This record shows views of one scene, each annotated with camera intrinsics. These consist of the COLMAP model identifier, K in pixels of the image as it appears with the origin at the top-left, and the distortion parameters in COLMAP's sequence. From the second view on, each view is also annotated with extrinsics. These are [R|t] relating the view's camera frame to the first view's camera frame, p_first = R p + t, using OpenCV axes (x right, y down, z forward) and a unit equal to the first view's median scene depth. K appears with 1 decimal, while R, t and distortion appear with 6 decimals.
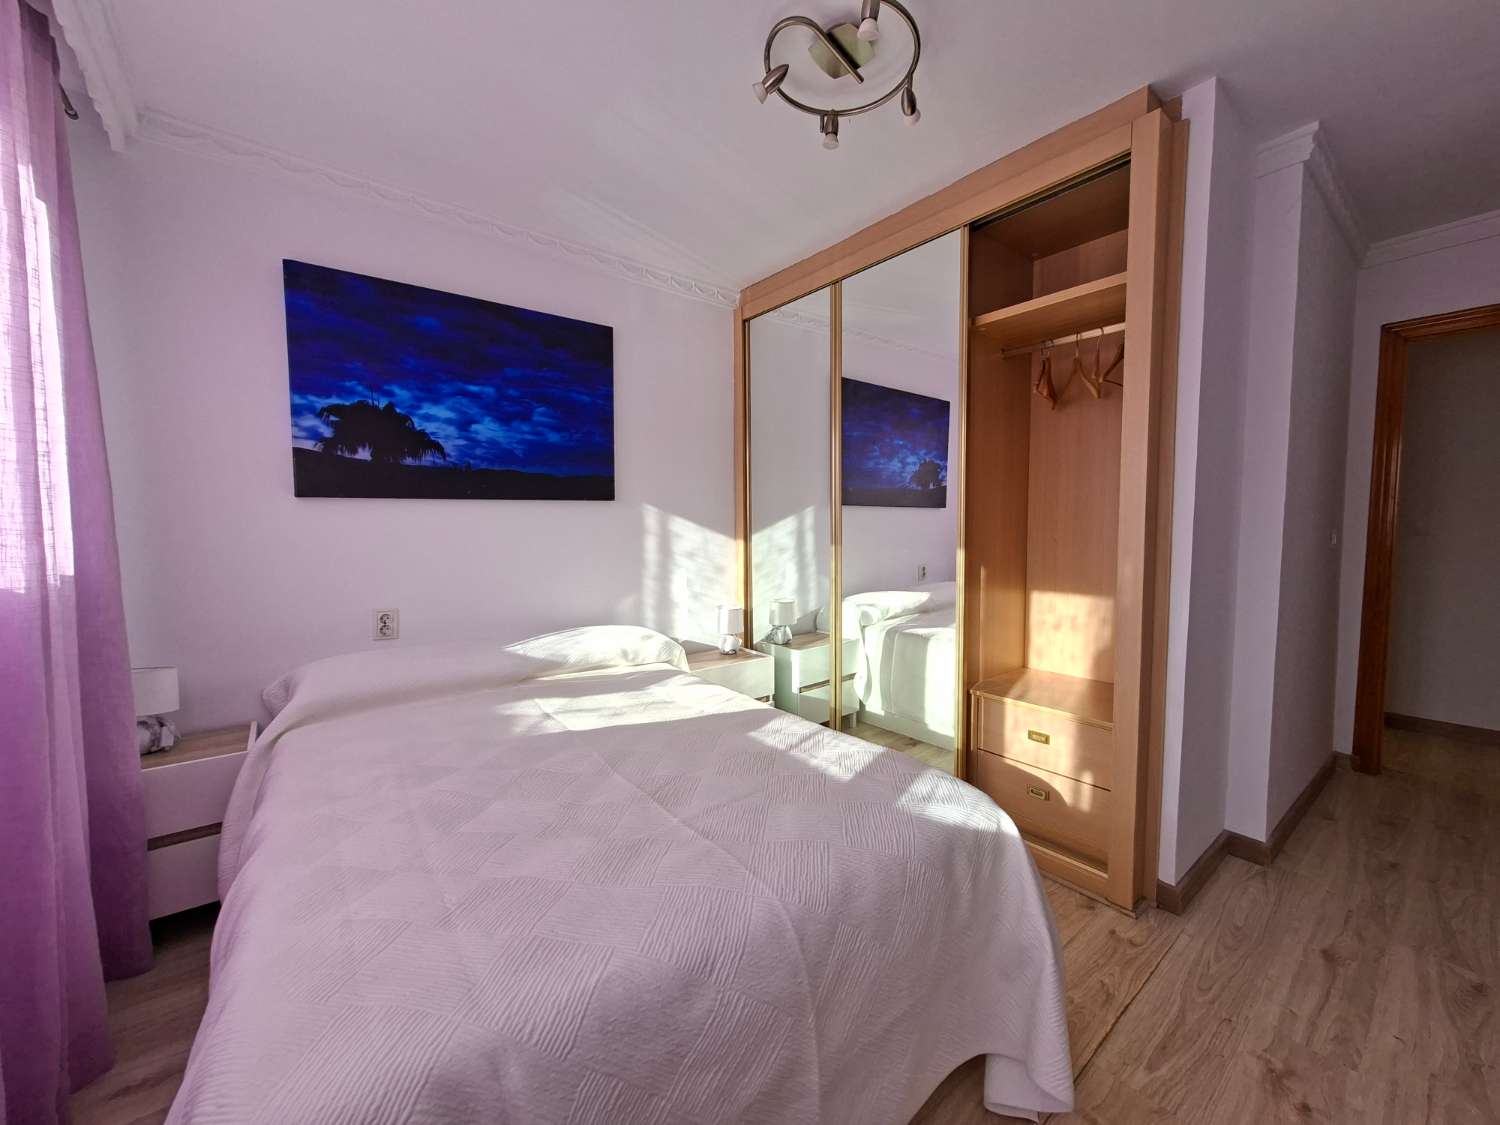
lens RADIAL K [[596.7, 0, 753.2], [0, 596.7, 561.6], [0, 0, 1]] dist [0.003256, 0.000032]
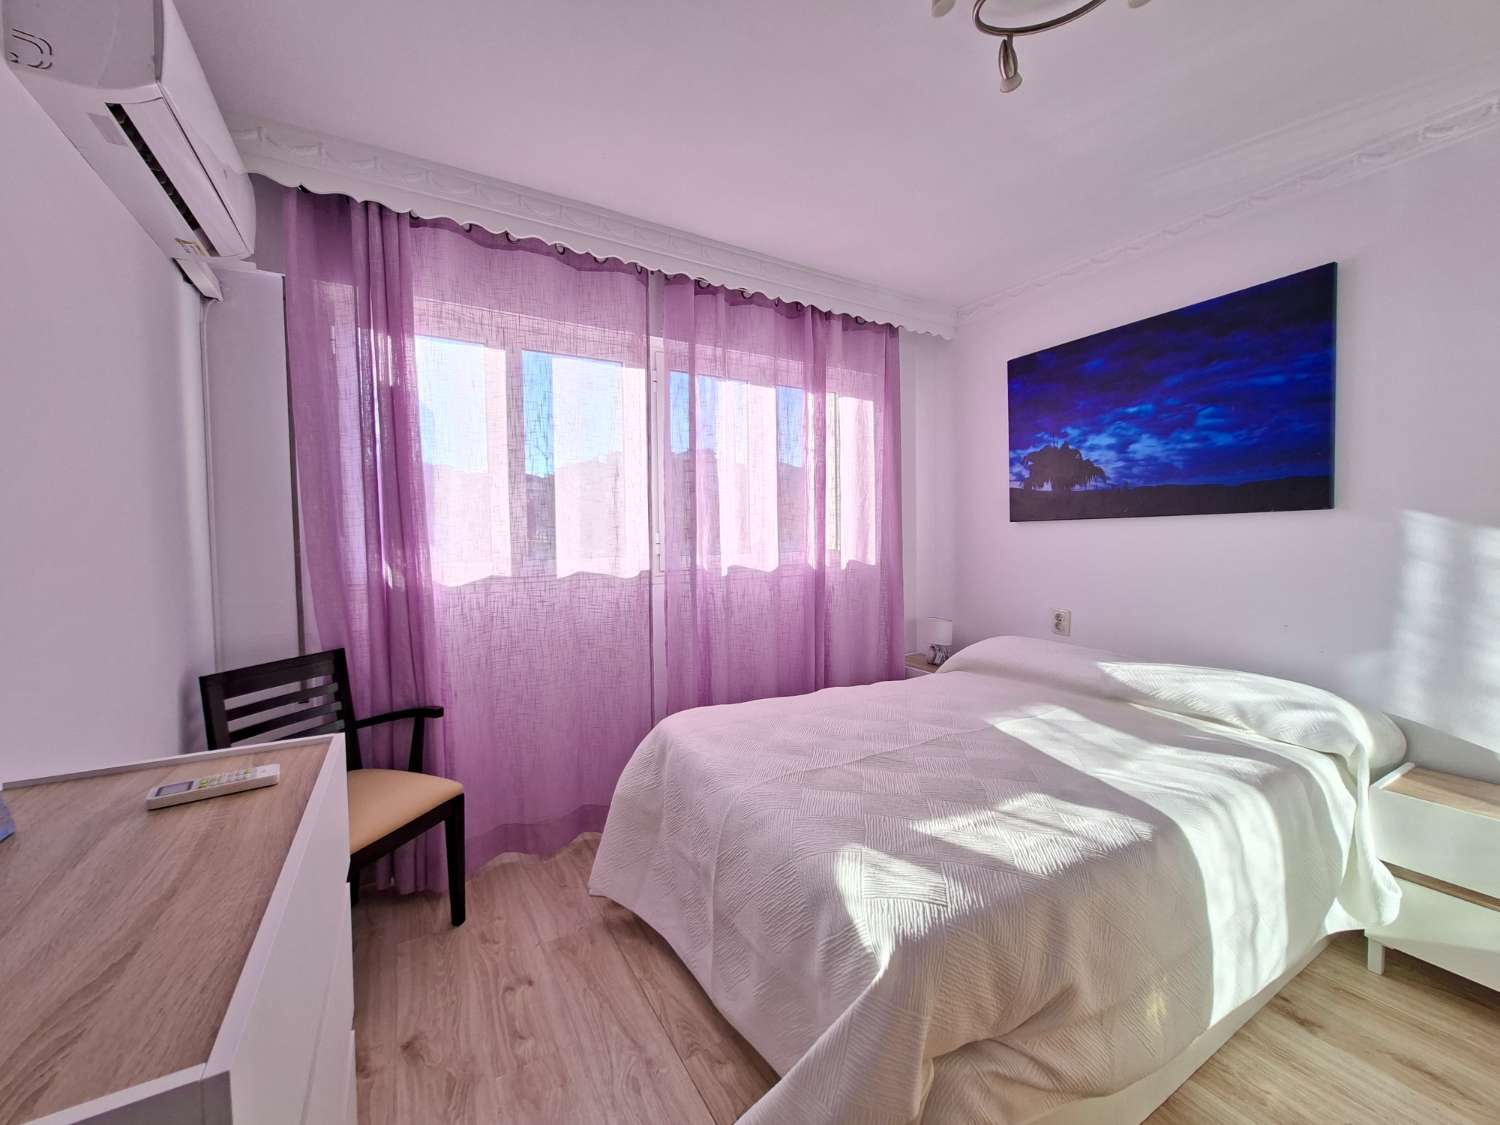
lens RADIAL K [[596.7, 0, 753.1], [0, 596.7, 560.9], [0, 0, 1]] dist [0.003256, 0.000032]
pose [[-0.137187, 0.049132, -0.989326, 0.685152], [-0.050547, 0.997121, 0.056528, -0.058452], [0.989255, 0.057763, -0.134309, 0.531218]]
